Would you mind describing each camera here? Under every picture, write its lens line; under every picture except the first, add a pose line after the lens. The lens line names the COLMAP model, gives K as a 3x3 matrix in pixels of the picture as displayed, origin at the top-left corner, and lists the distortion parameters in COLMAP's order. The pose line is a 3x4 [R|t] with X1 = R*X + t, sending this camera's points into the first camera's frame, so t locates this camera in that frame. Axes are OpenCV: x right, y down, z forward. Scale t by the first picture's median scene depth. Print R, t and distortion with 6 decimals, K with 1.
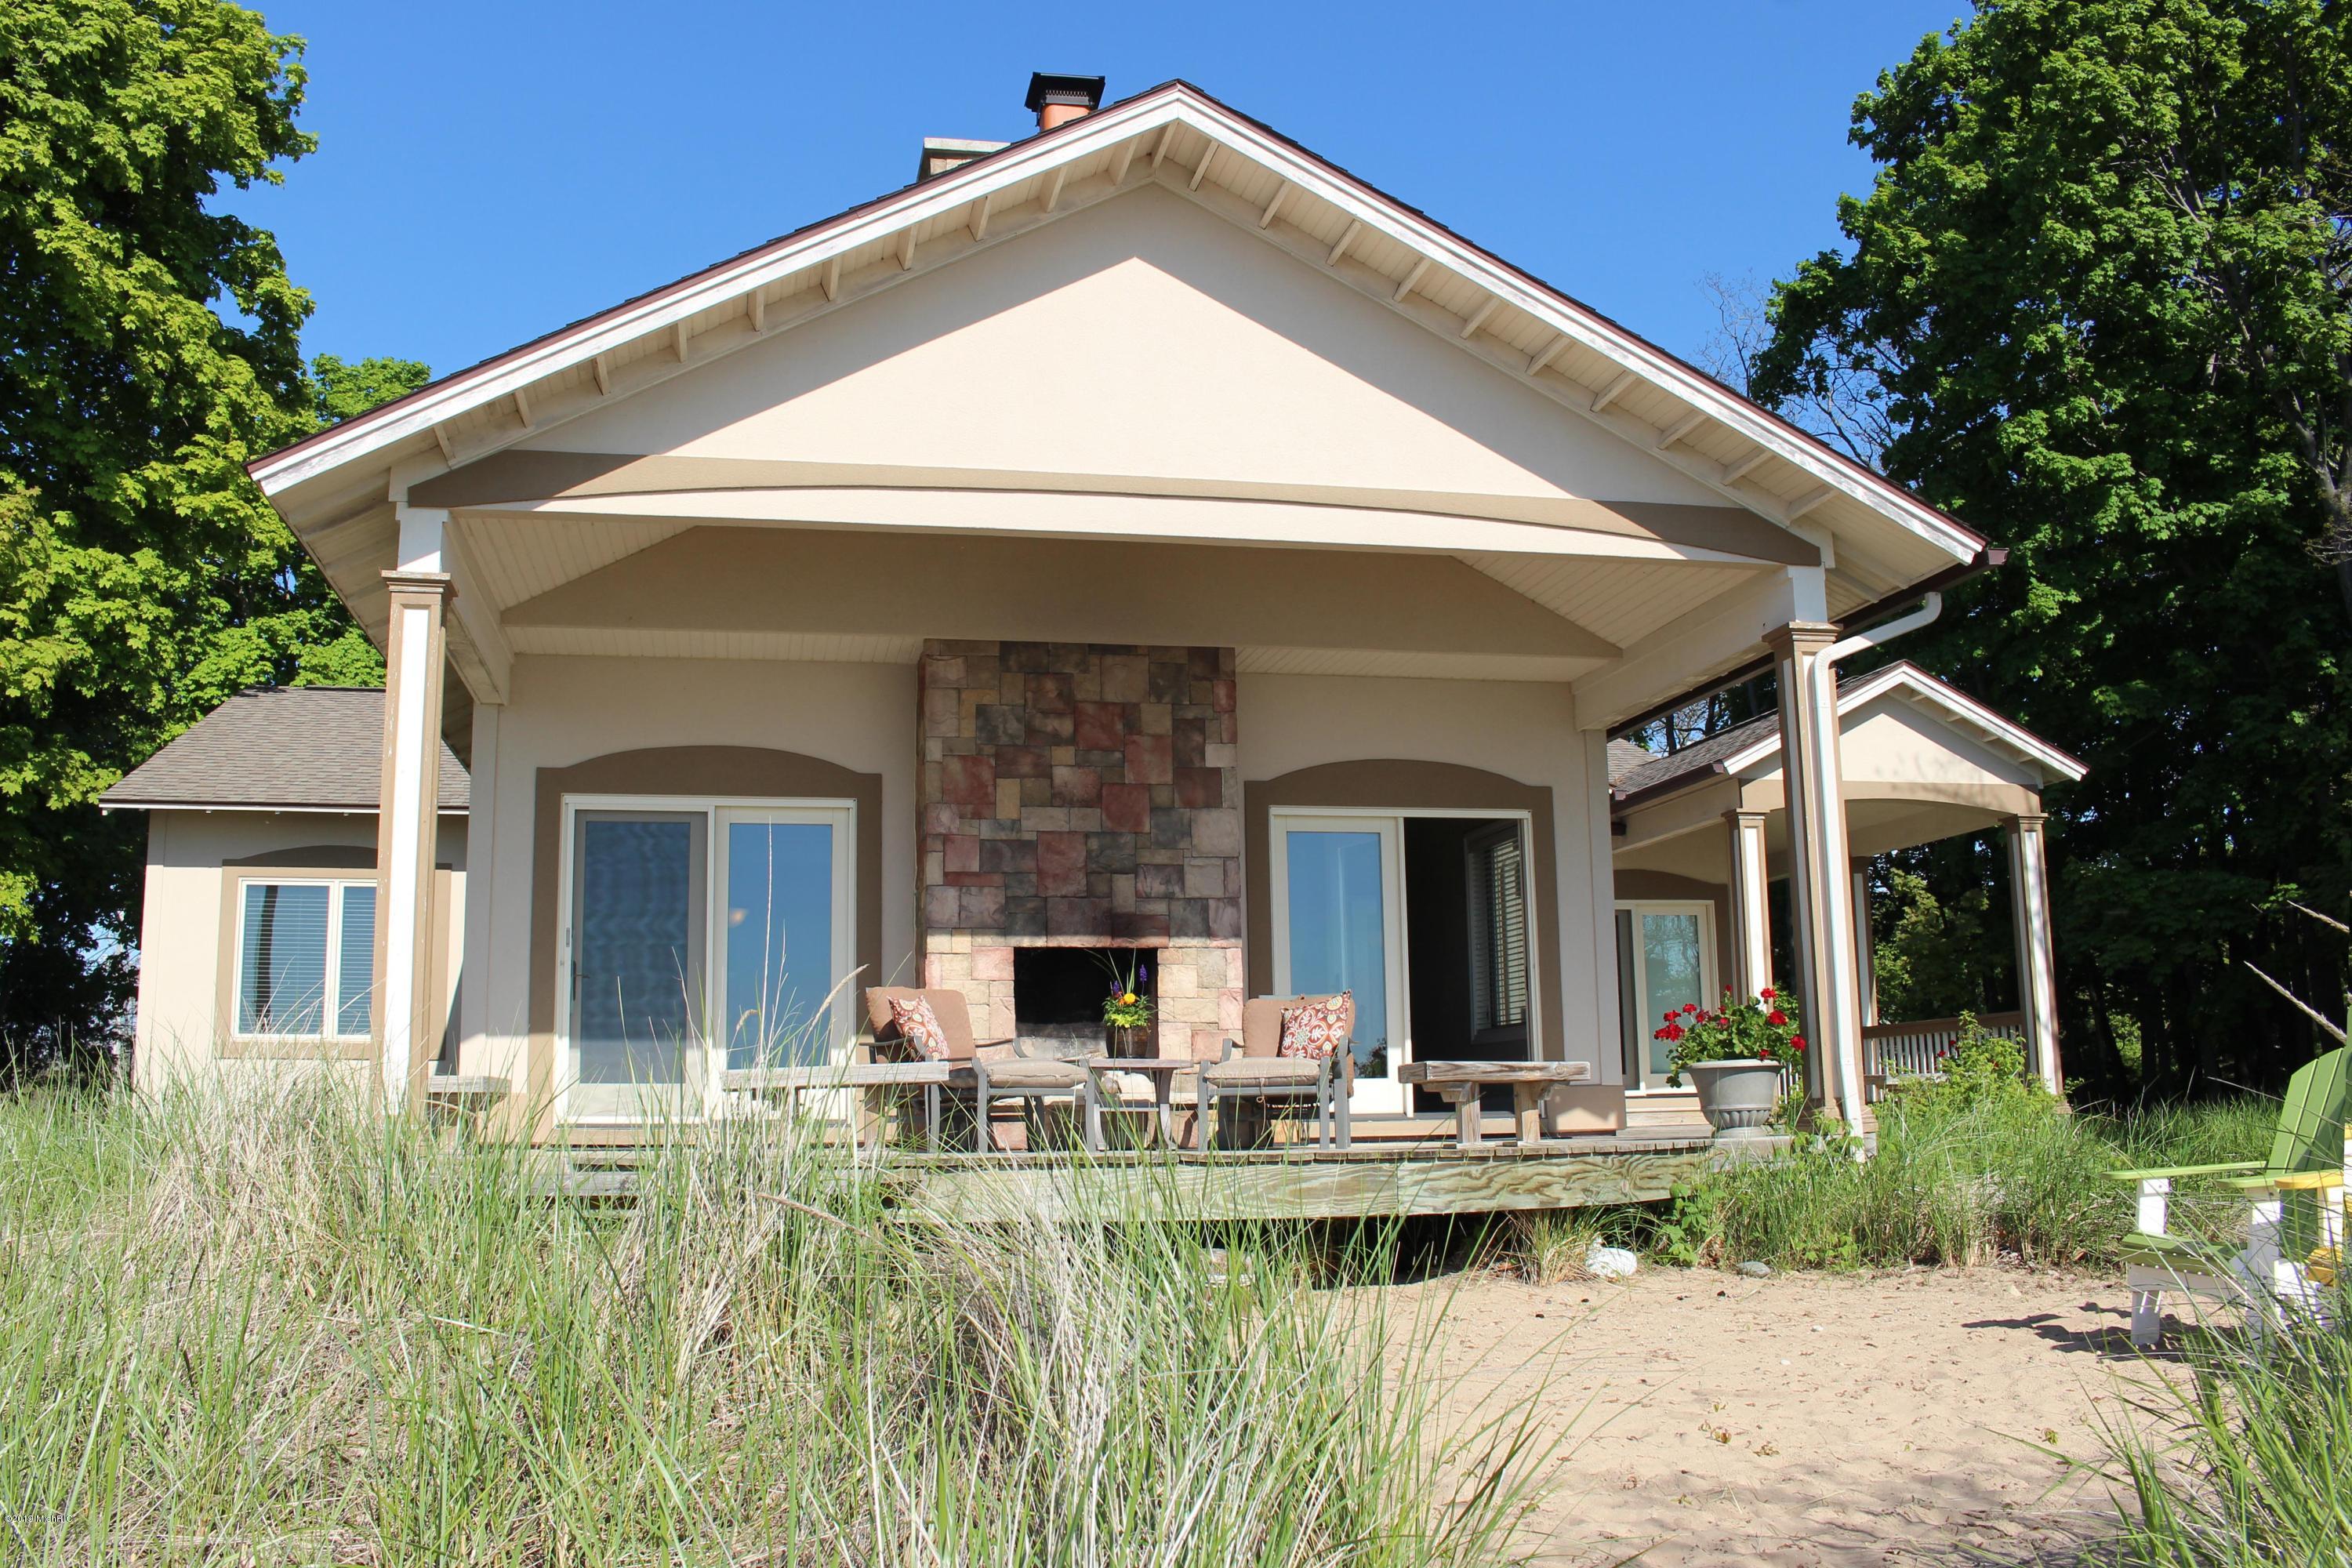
lens RADIAL K [[2144.6, 0, 1101.3], [0, 2144.6, 775.0], [0, 0, 1]] dist [-0.175651, 0.294619]
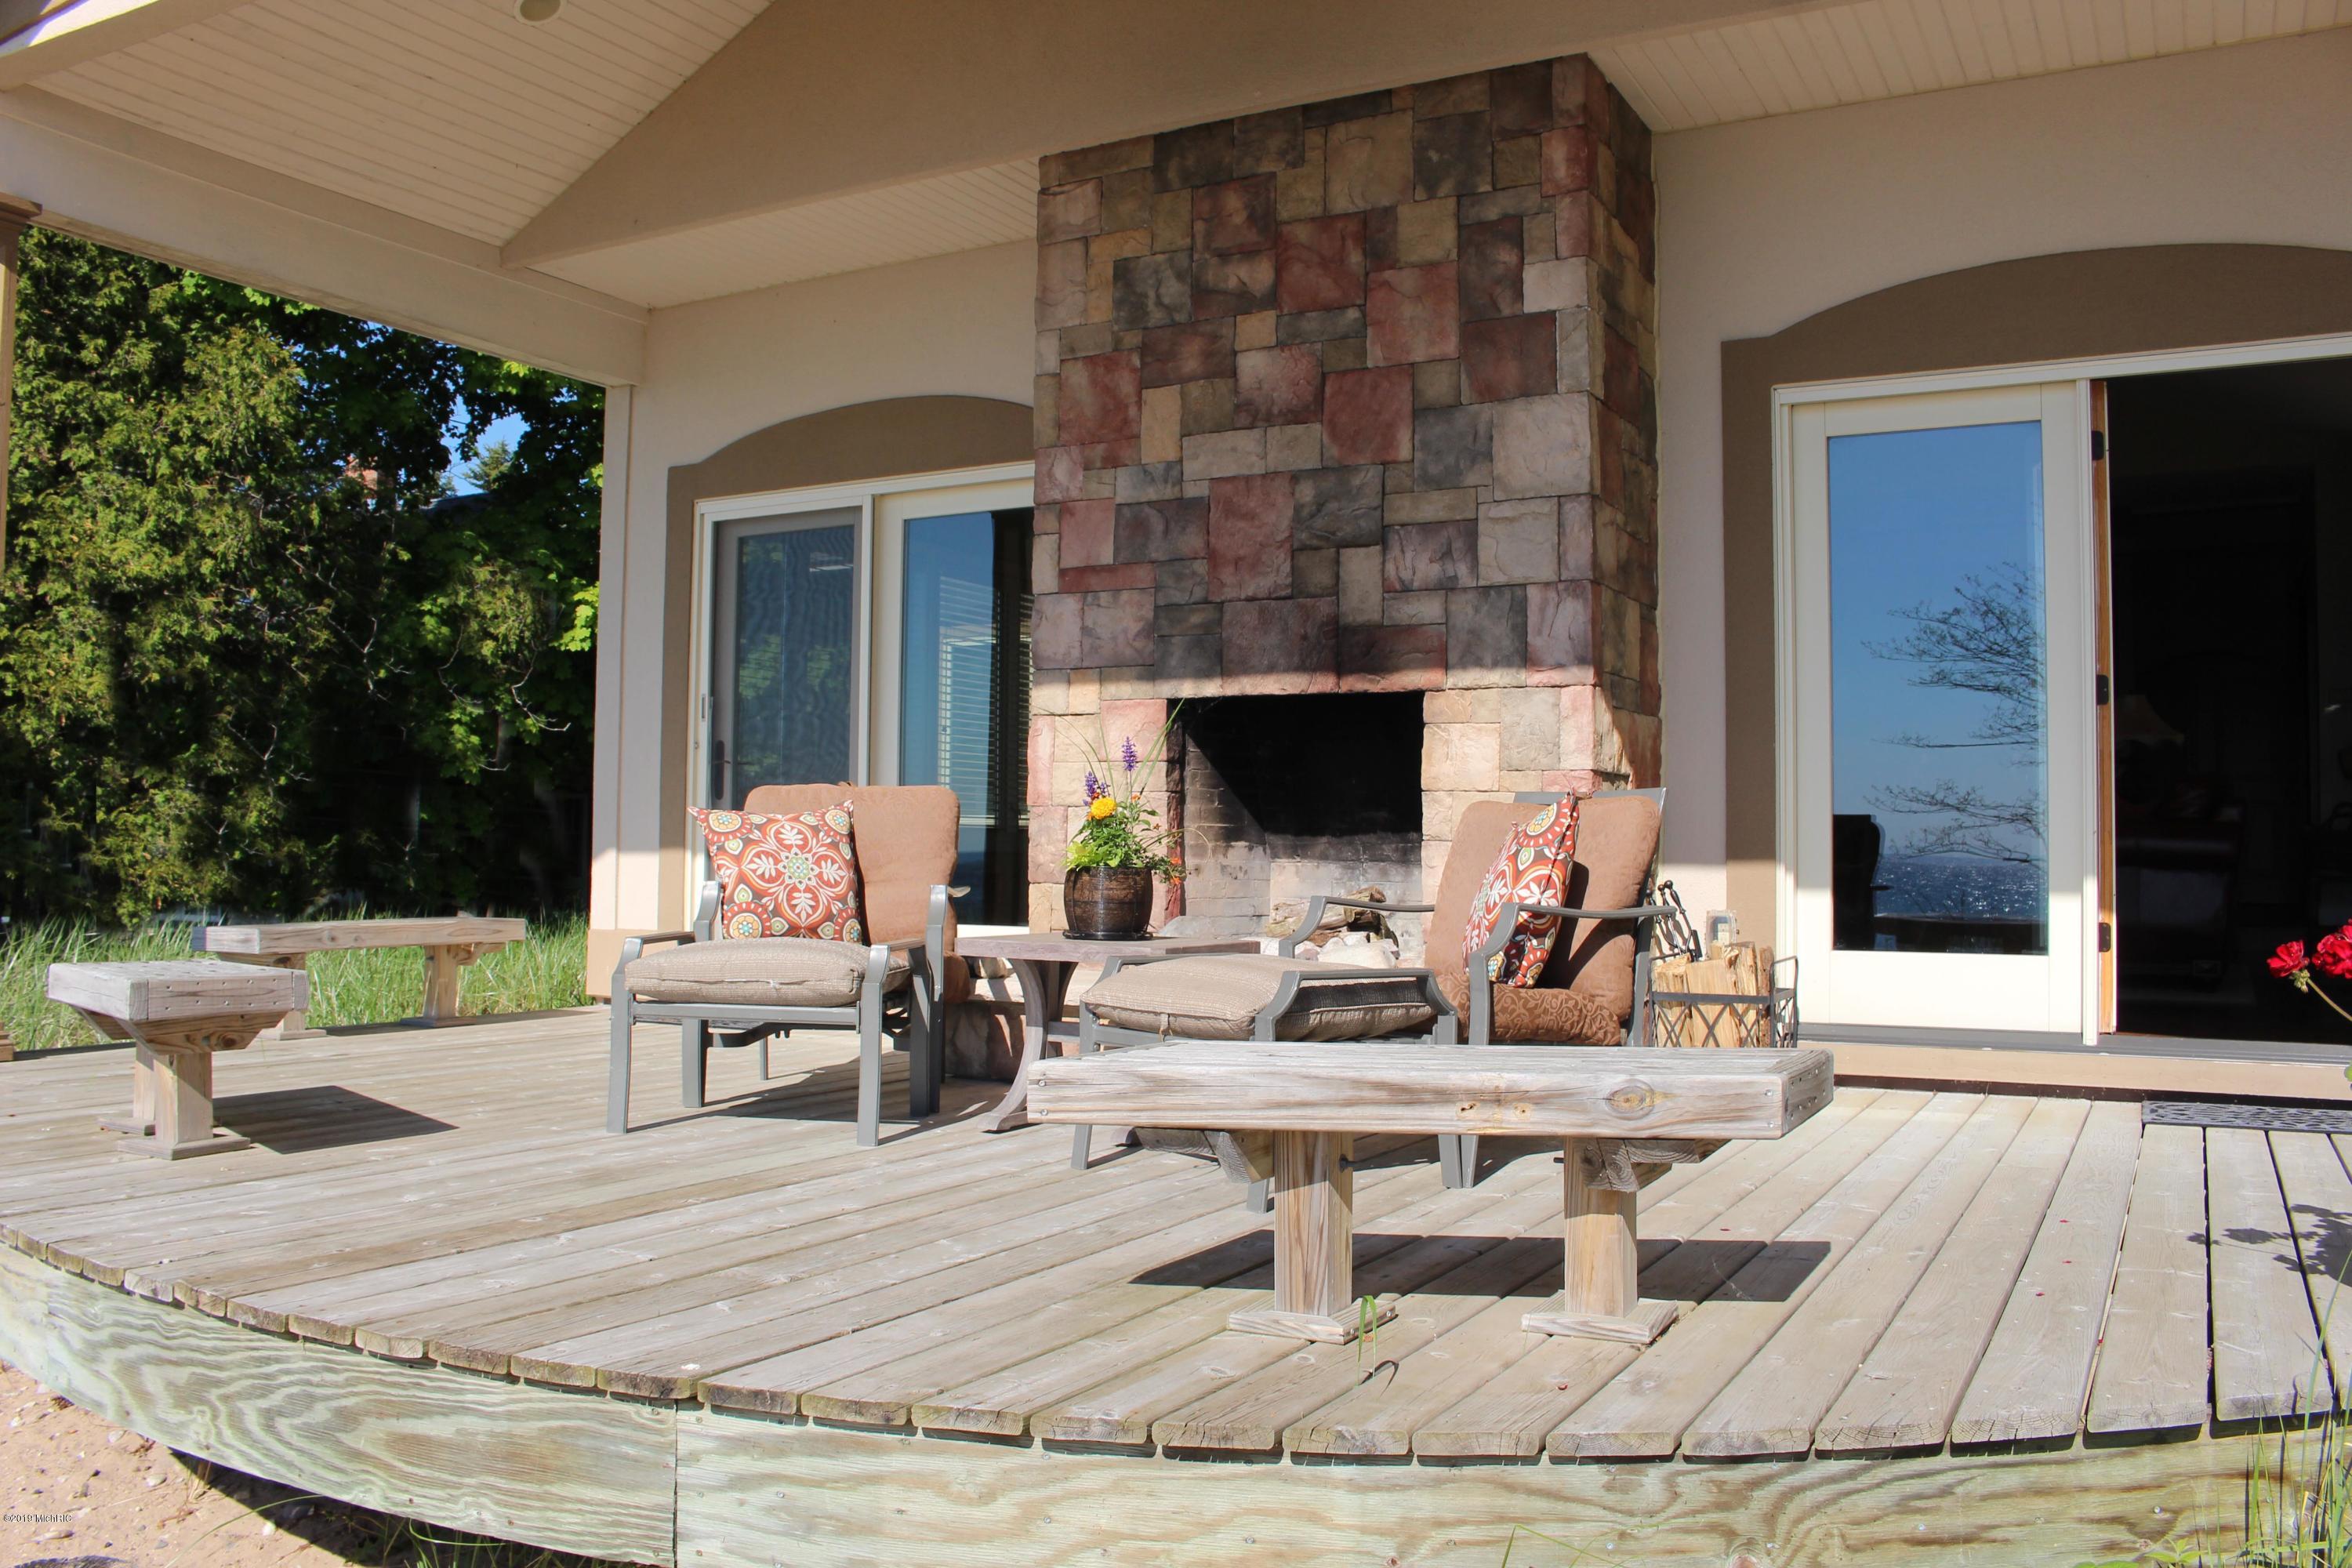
lens RADIAL K [[1949.1, 0, 1172.5], [0, 1949.1, 757.3], [0, 0, 1]] dist [-0.164688, 0.206886]
pose [[0.765483, -0.012246, -0.643340, 0.269051], [0.085968, 0.992802, 0.083392, 0.053286], [0.637688, -0.119141, 0.761025, 0.616864]]
